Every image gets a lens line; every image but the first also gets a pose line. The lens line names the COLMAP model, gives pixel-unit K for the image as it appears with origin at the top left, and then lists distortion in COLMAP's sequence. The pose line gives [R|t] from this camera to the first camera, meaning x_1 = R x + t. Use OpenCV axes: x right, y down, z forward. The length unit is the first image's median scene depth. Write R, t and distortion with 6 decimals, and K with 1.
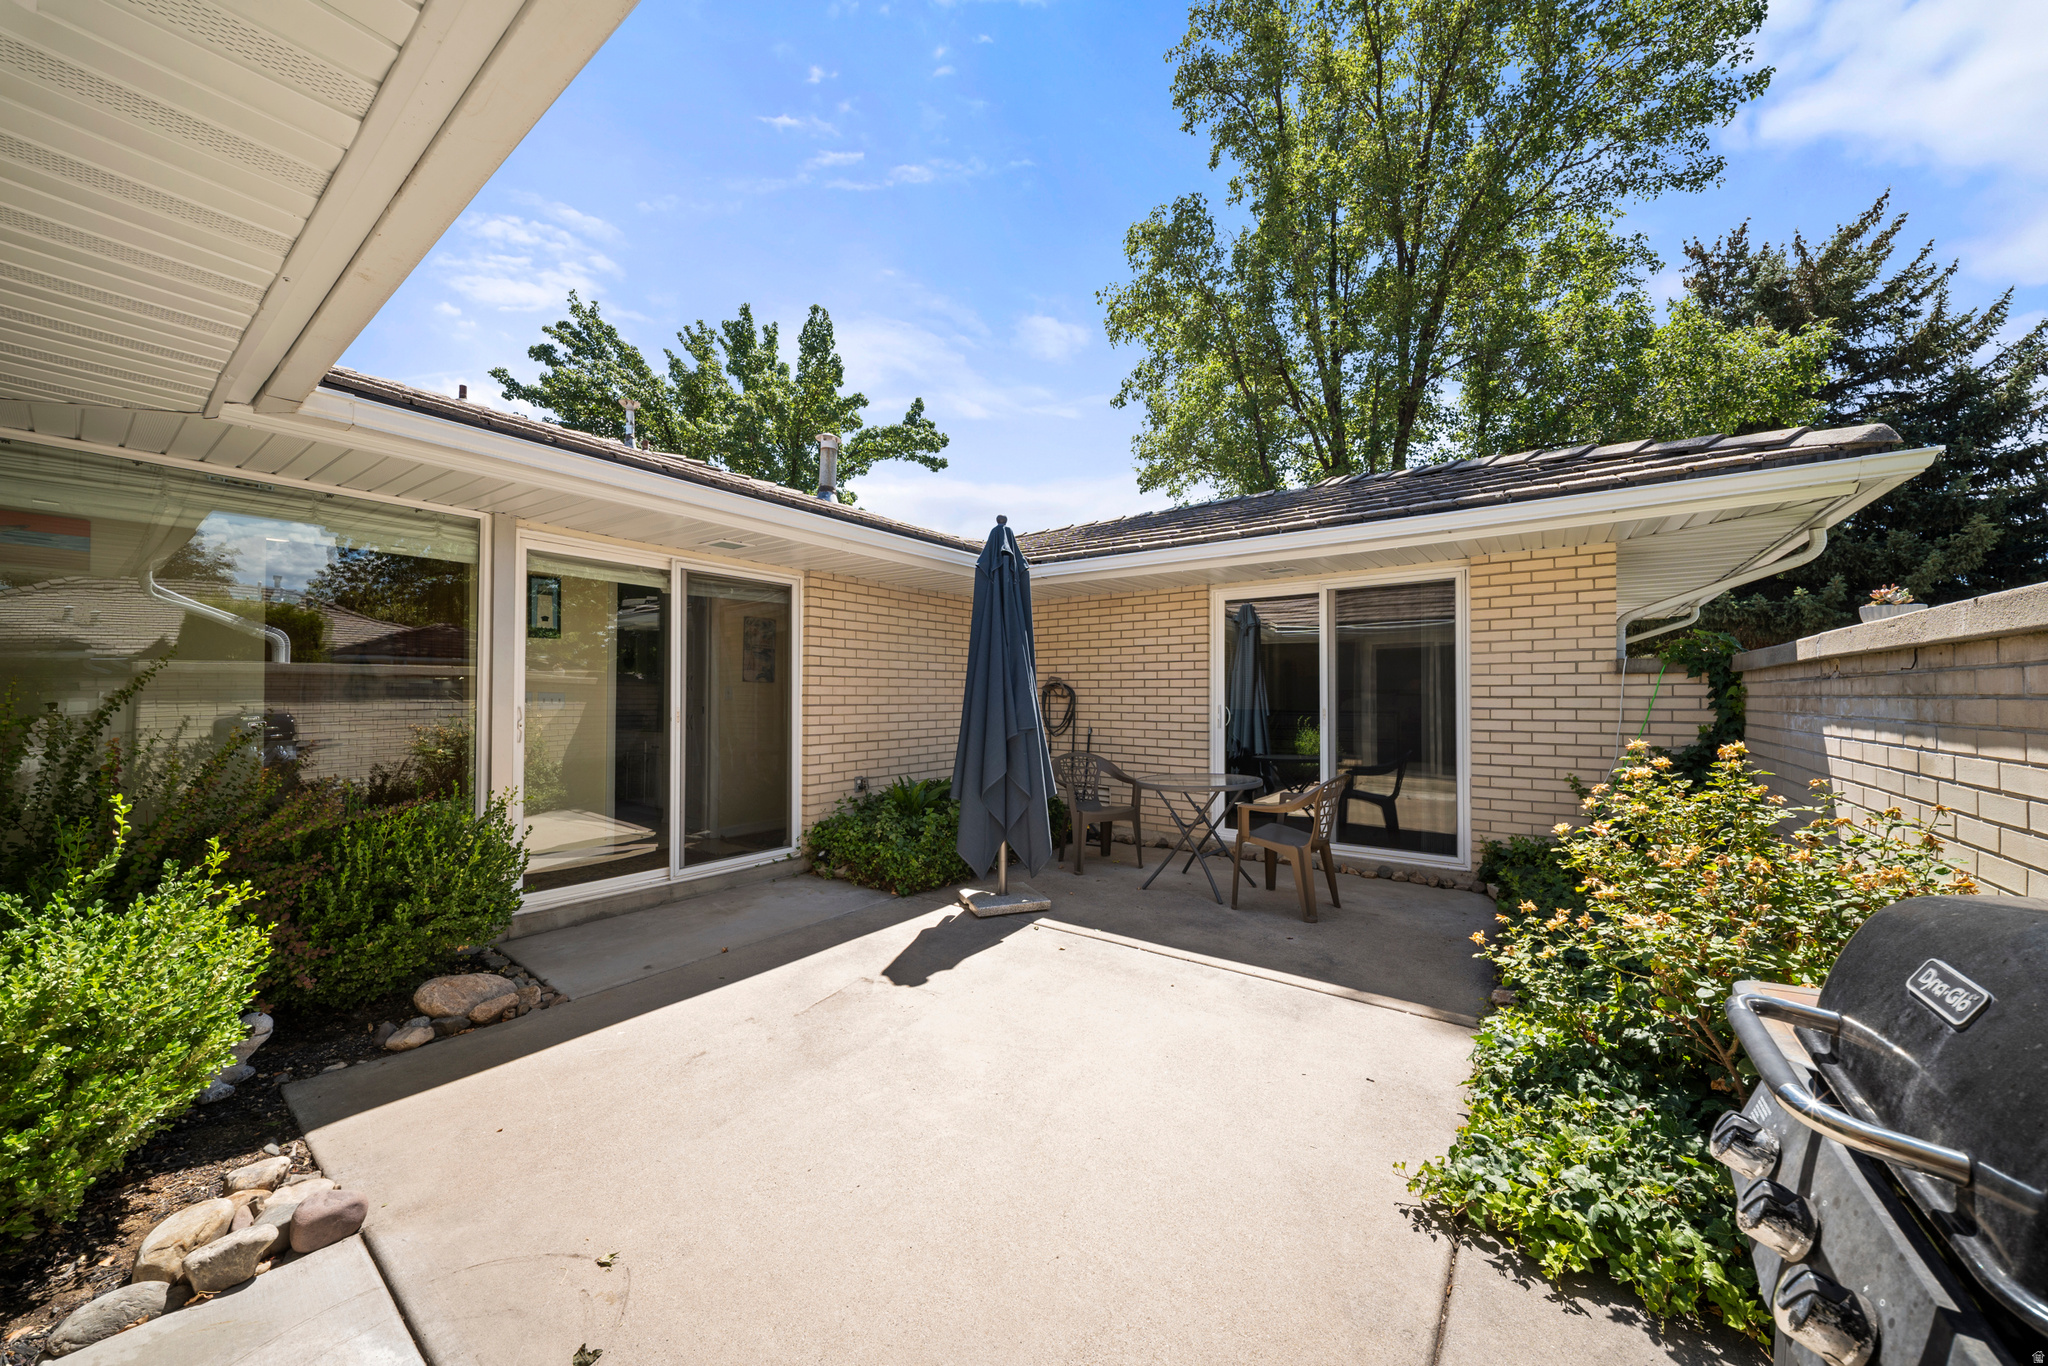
lens RADIAL K [[710.5, 0, 1027.4], [0, 710.5, 689.7], [0, 0, 1]] dist [-0.000133, -0.000012]
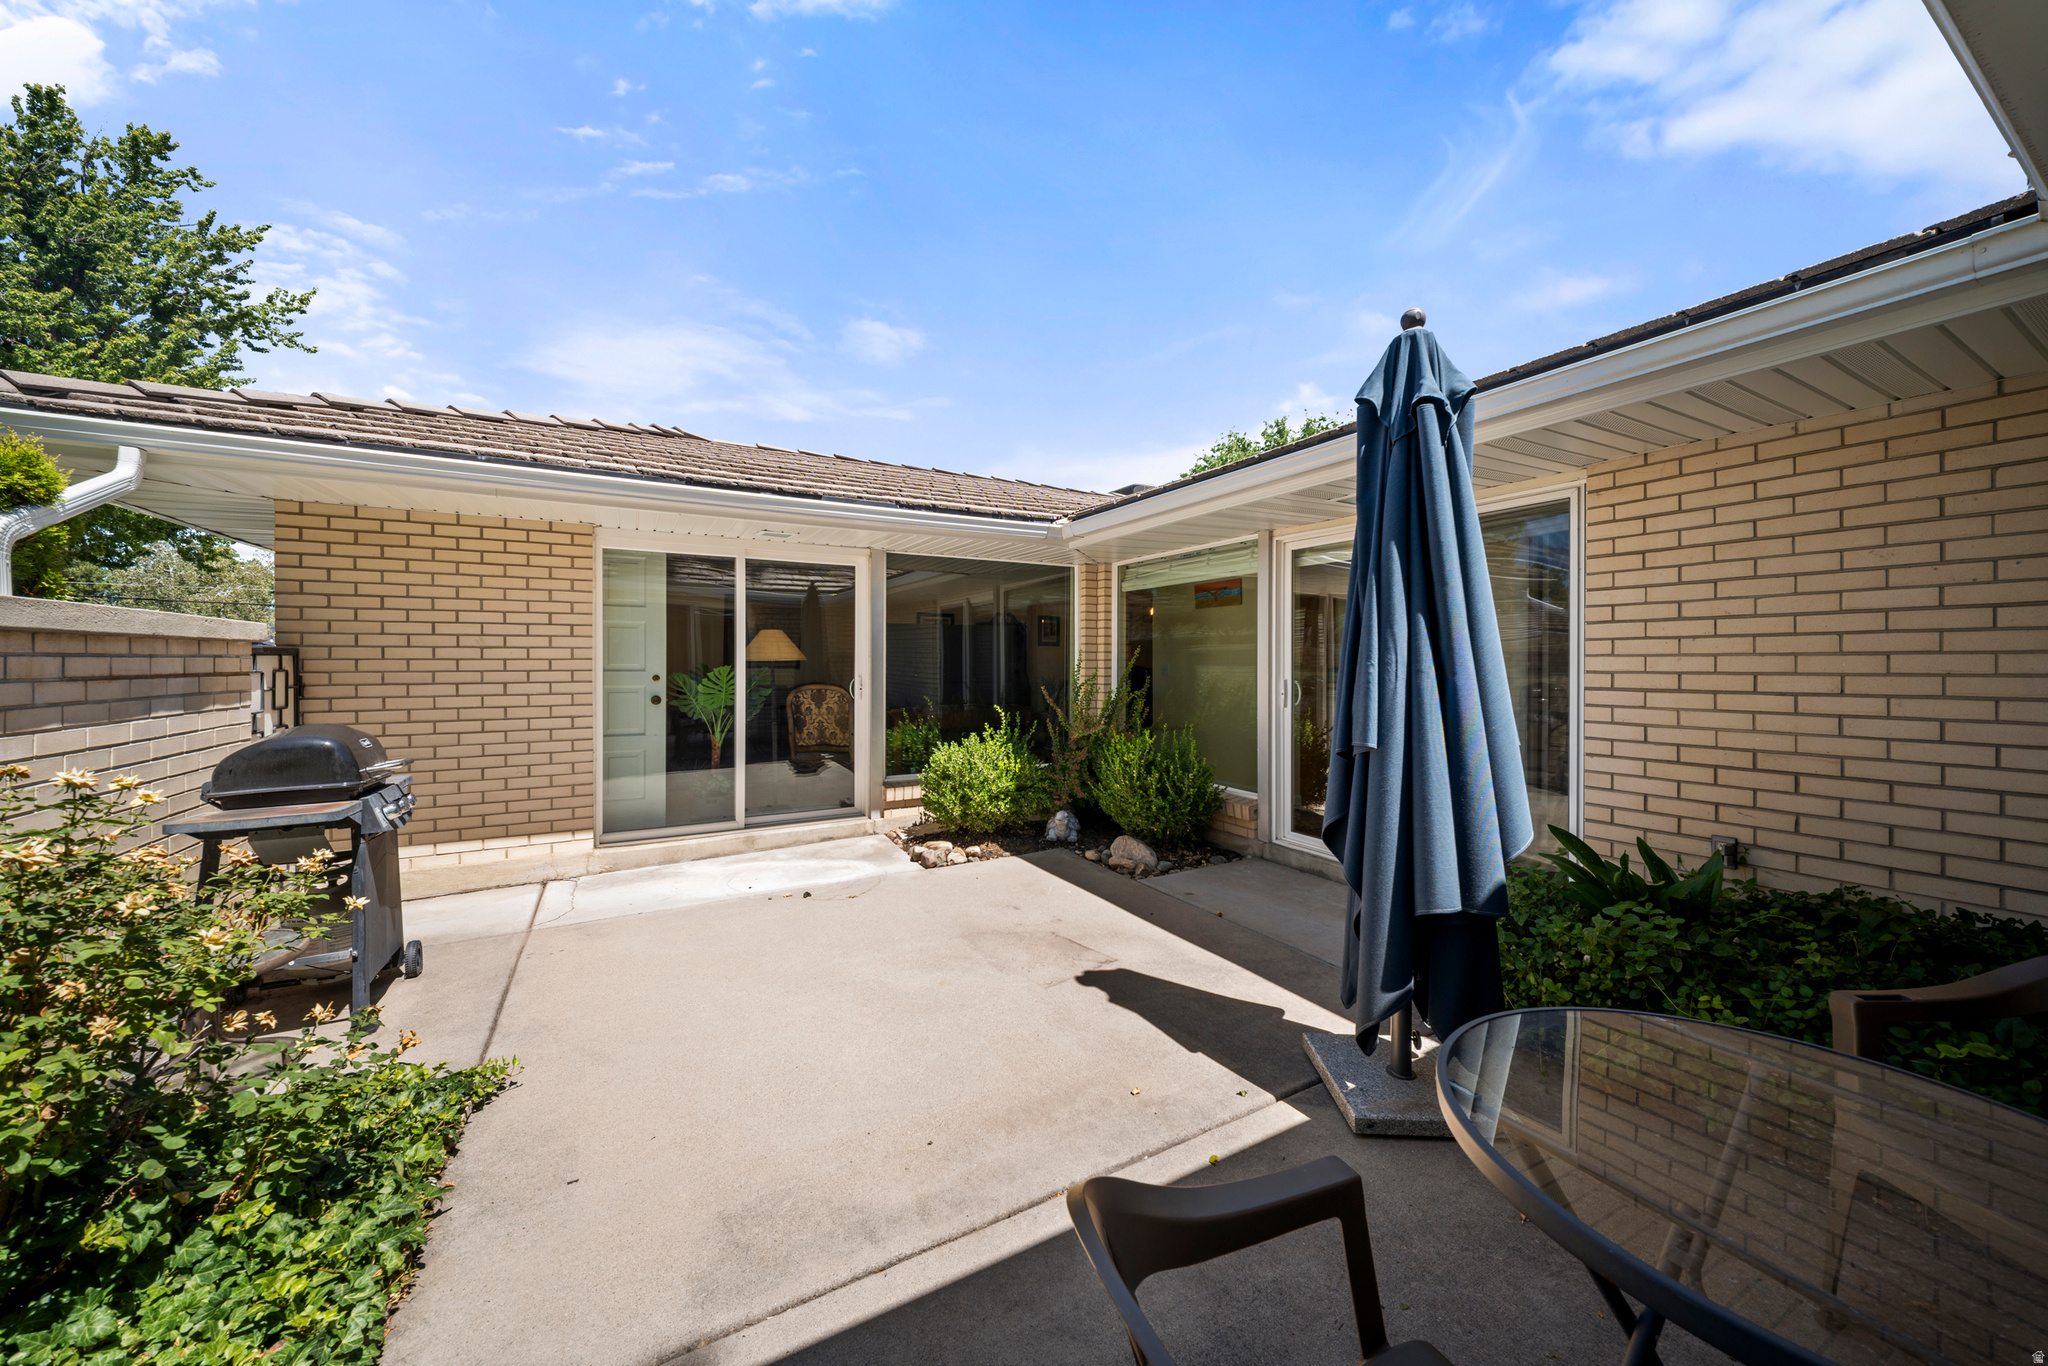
lens RADIAL K [[710.5, 0, 1027.8], [0, 710.5, 667.9], [0, 0, 1]] dist [-0.000133, -0.000012]
pose [[-0.418566, 0.006239, -0.908165, 0.702709], [0.009781, 0.999949, 0.002361, -0.001823], [0.908134, -0.007894, -0.418606, 1.290161]]
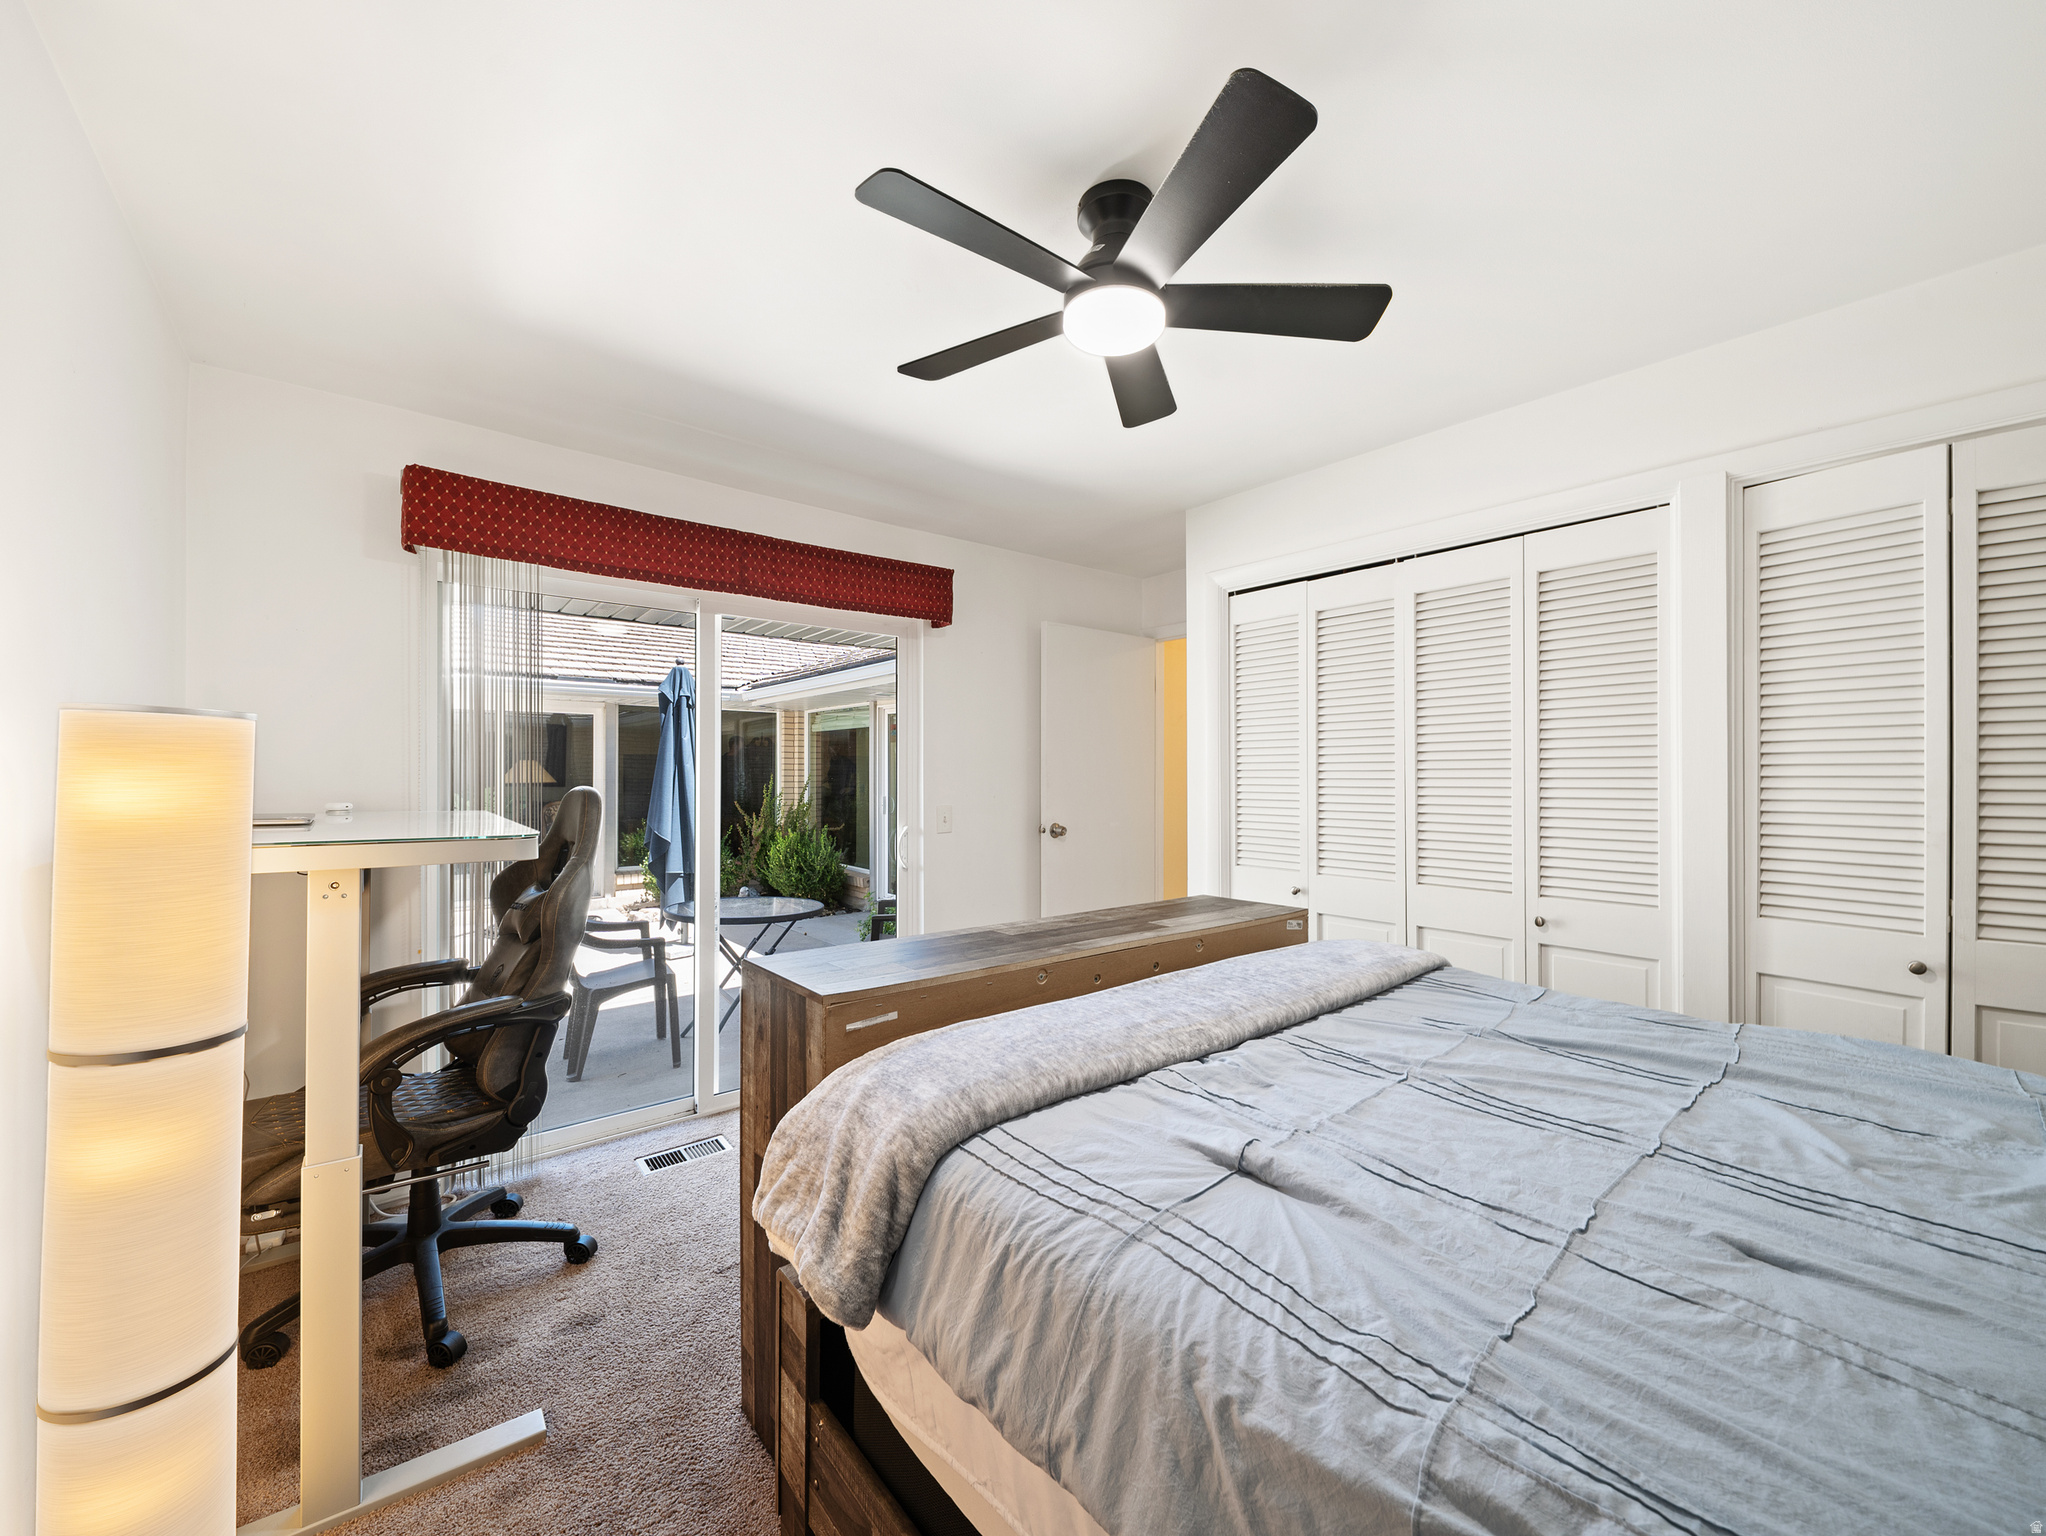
lens RADIAL K [[805.6, 0, 1018.1], [0, 805.6, 769.3], [0, 0, 1]] dist [0.007006, -0.005608]
pose [[-0.253266, -0.008831, -0.967356, 1.555344], [0.012945, 0.999838, -0.012517, -0.016694], [0.967310, -0.015693, -0.253111, 2.237870]]
